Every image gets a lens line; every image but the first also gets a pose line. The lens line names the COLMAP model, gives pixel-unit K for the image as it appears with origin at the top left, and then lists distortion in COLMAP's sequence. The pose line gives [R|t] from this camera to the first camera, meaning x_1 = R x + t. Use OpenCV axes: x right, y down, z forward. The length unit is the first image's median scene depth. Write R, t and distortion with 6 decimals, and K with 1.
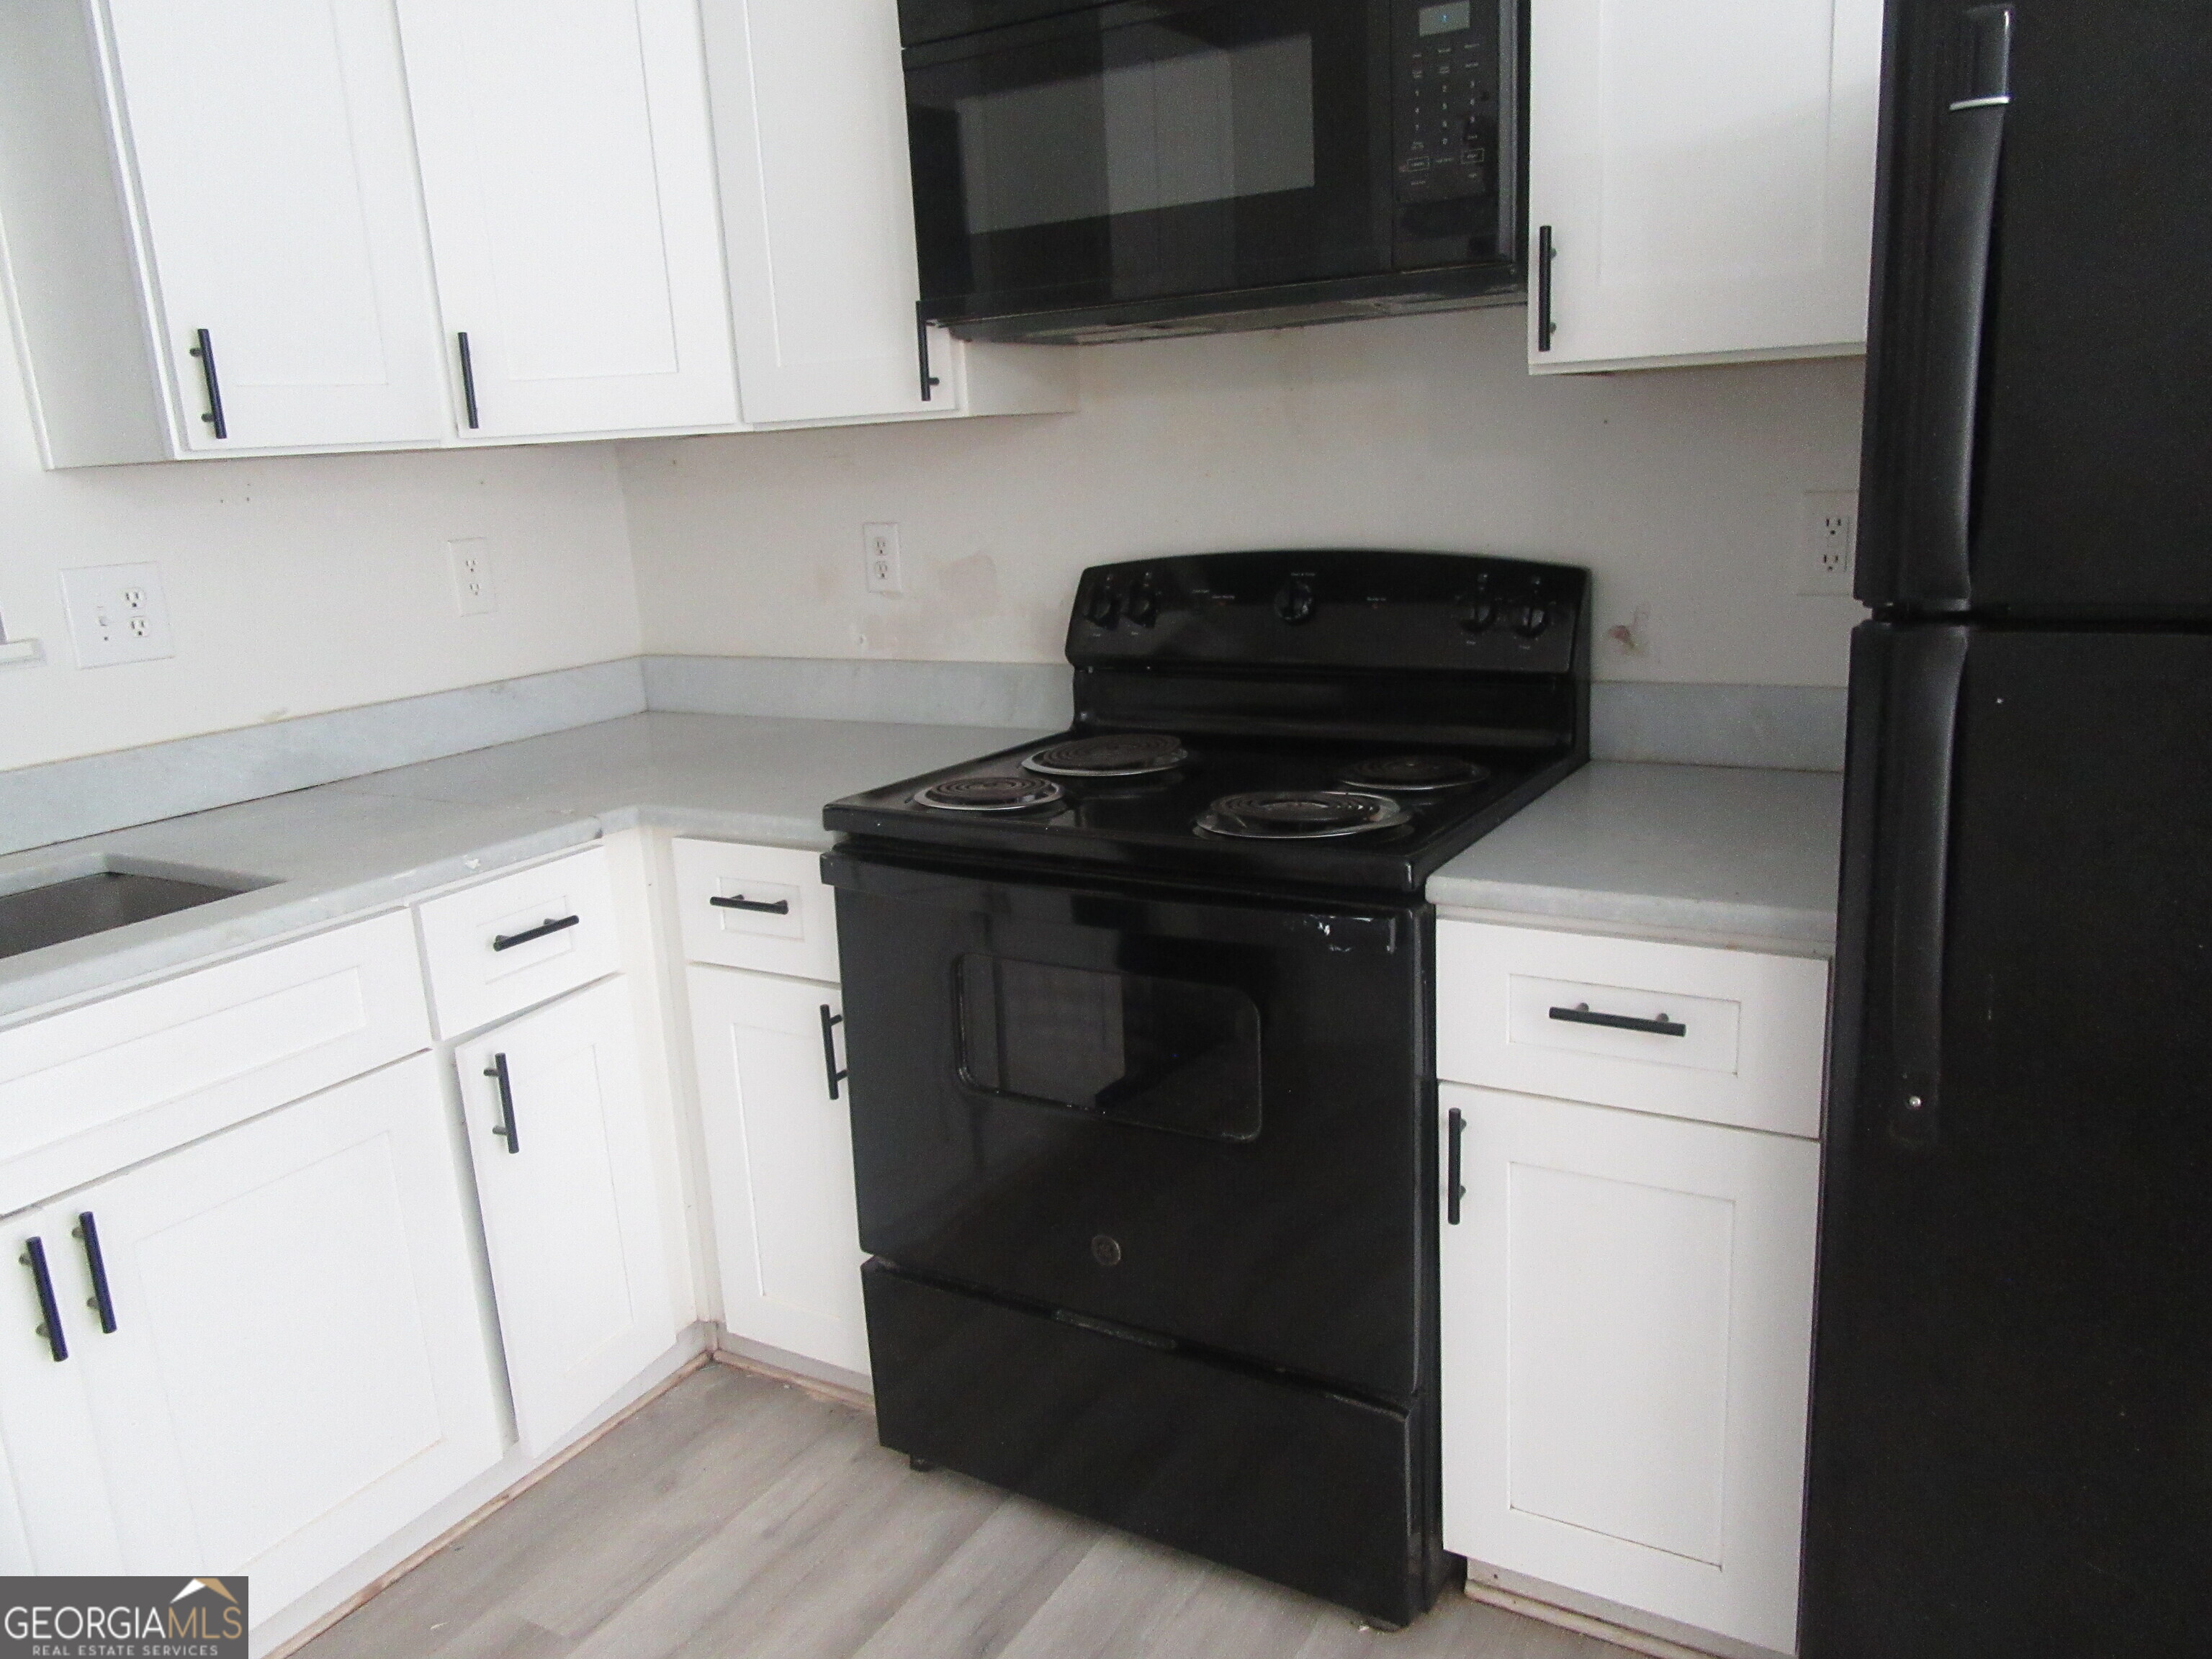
lens RADIAL K [[1642.7, 0, 1106.5], [0, 1642.7, 833.7], [0, 0, 1]] dist [-0.008248, 0.009558]
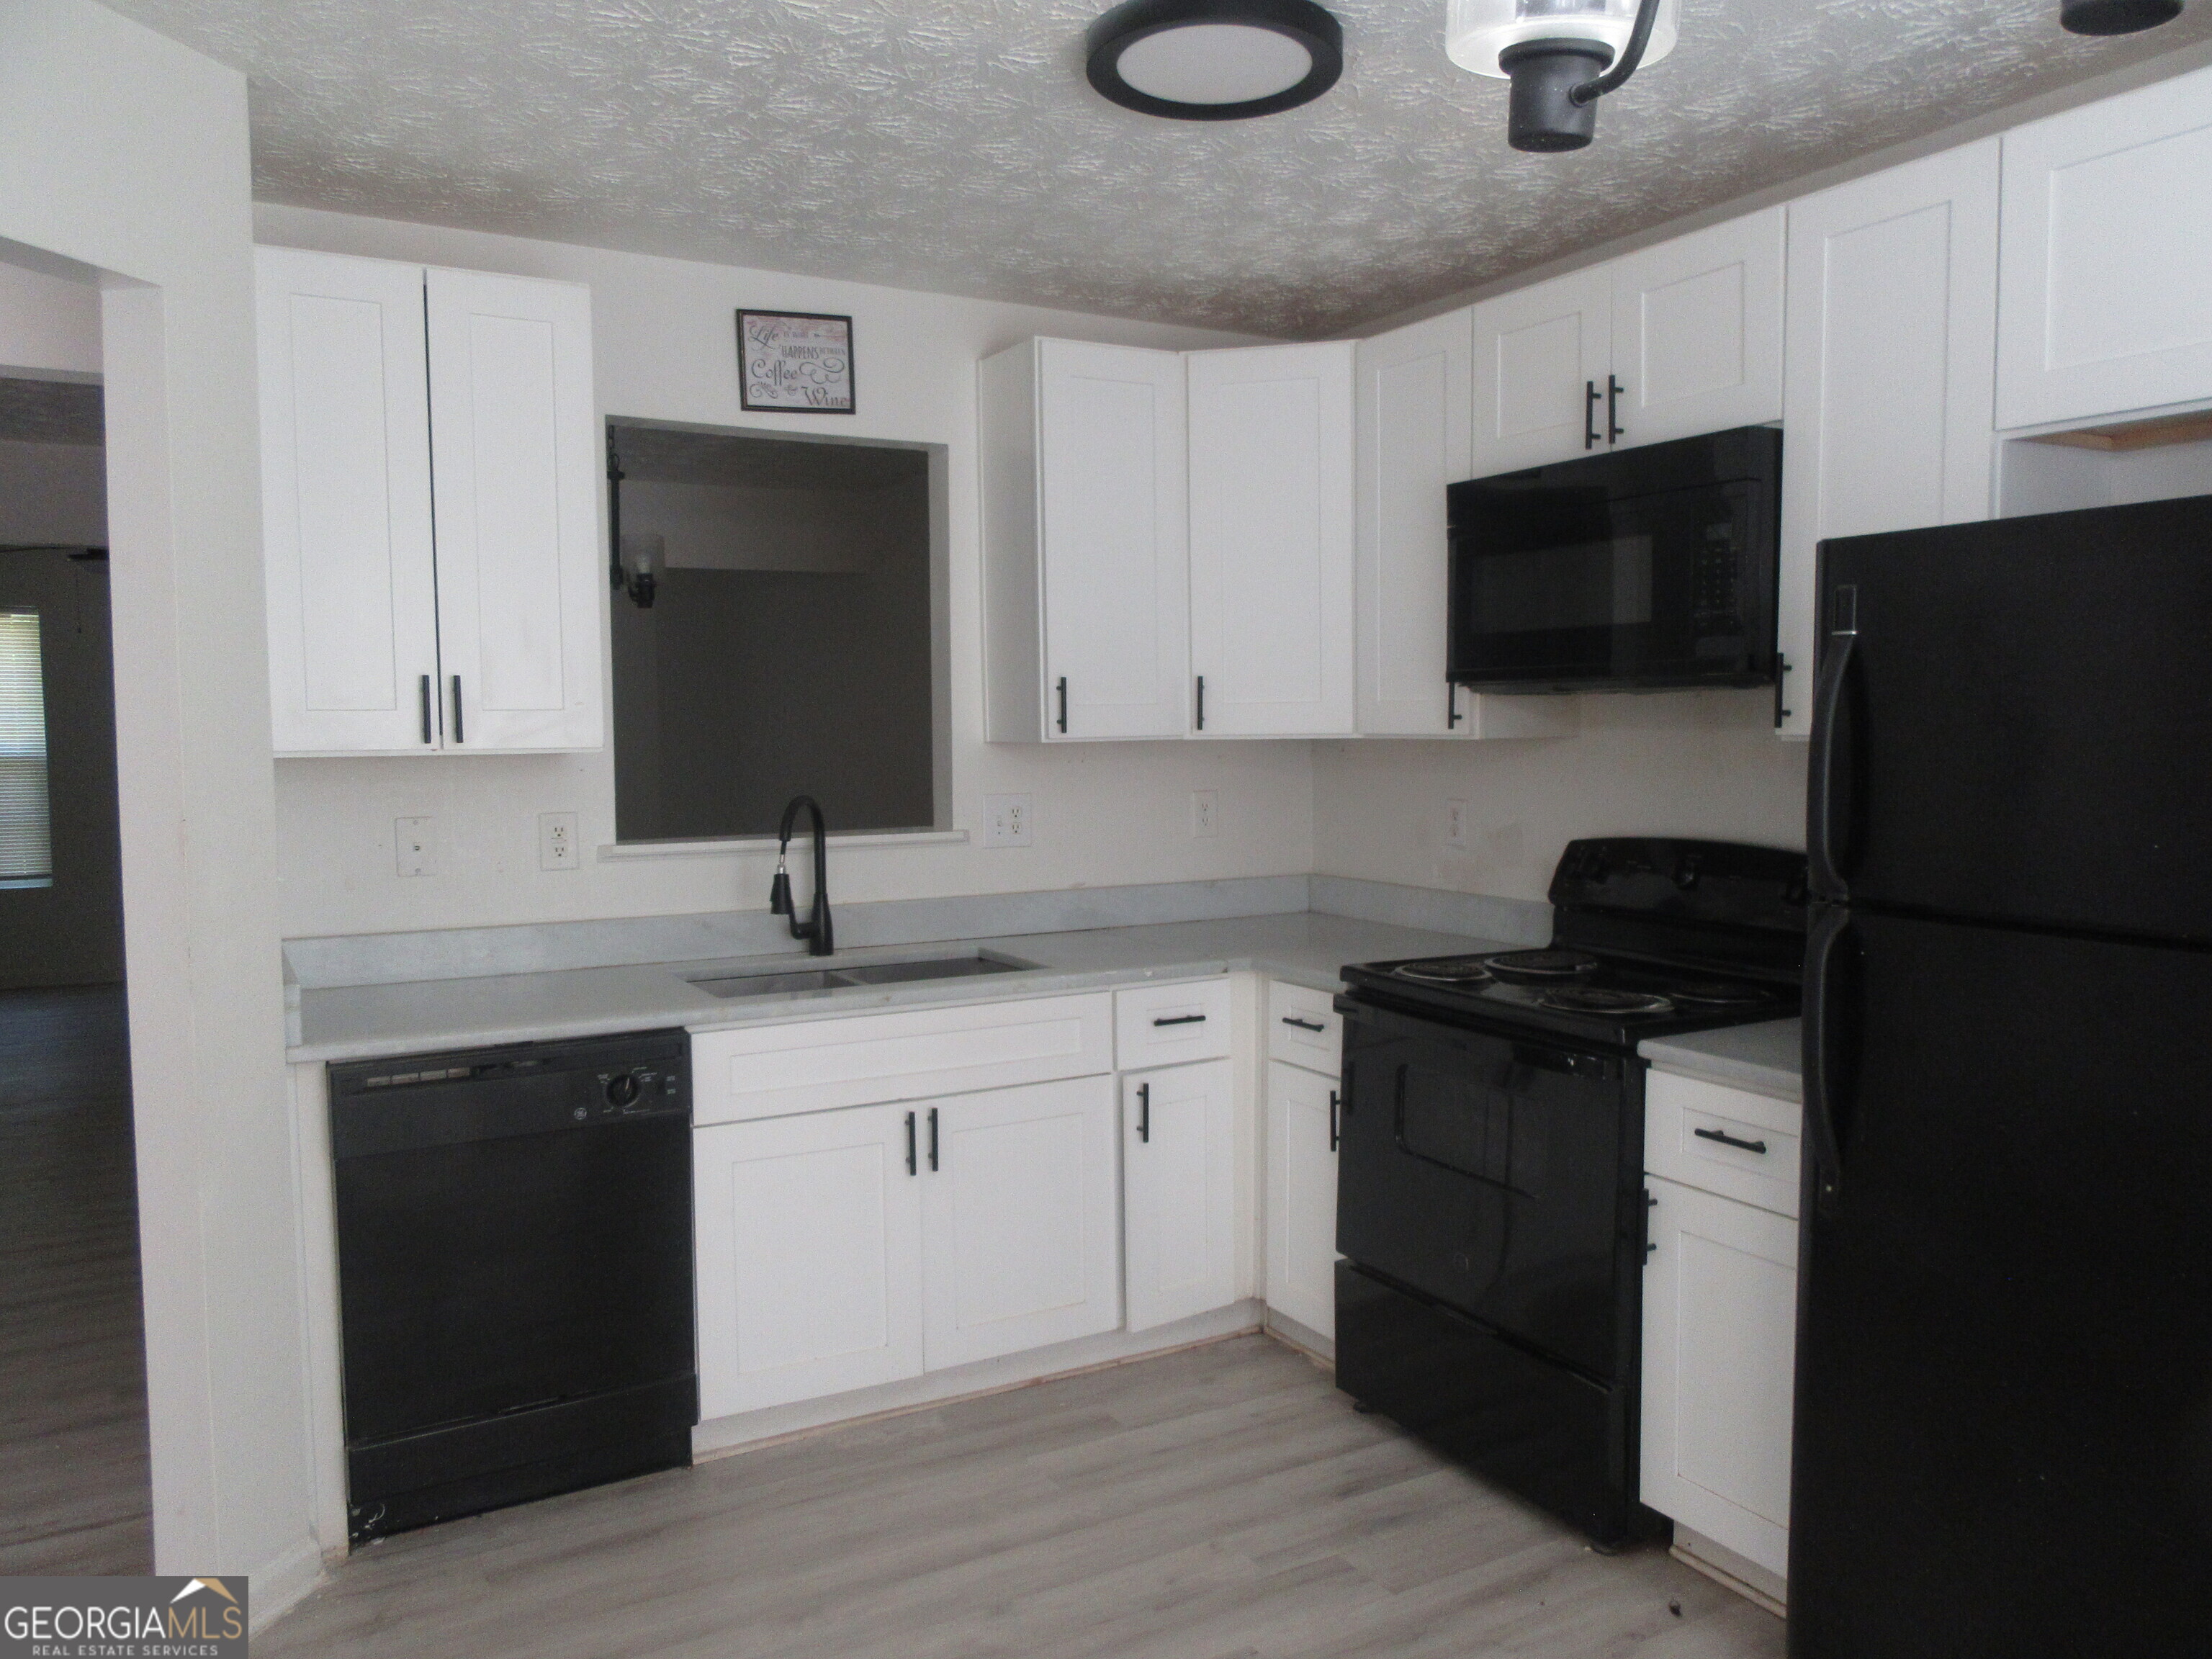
lens RADIAL K [[1642.7, 0, 1111.4], [0, 1642.7, 821.8], [0, 0, 1]] dist [-0.008248, 0.009558]
pose [[0.869394, 0.077500, -0.488004, 0.409630], [-0.152212, 0.981602, -0.115282, 0.064038], [0.470092, 0.174505, 0.865195, -0.552872]]
